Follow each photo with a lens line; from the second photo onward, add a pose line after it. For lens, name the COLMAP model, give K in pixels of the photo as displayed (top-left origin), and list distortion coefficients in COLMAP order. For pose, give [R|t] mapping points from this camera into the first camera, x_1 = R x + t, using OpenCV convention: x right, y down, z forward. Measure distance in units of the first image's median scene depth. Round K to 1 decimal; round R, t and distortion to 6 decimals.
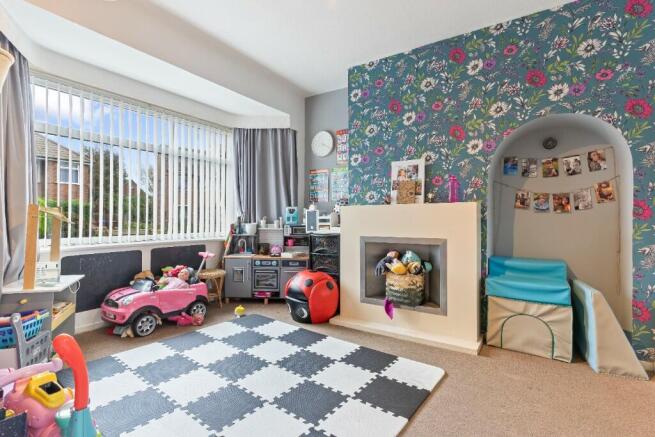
lens RADIAL K [[336.2, 0, 327.7], [0, 336.2, 218.1], [0, 0, 1]] dist [0.005788, 0.000121]
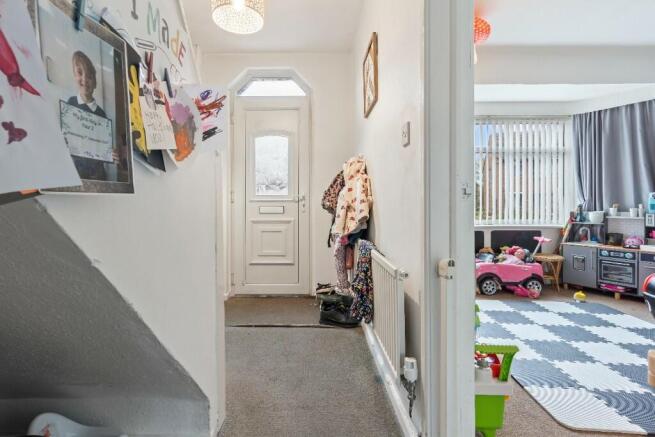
lens RADIAL K [[317.4, 0, 317.7], [0, 317.4, 205.2], [0, 0, 1]] dist [0.003804, 0.000689]
pose [[0.568973, -0.007616, -0.822321, 0.070811], [0.005450, 0.999970, -0.005490, -0.000992], [0.822338, -0.001359, 0.568998, -0.175686]]
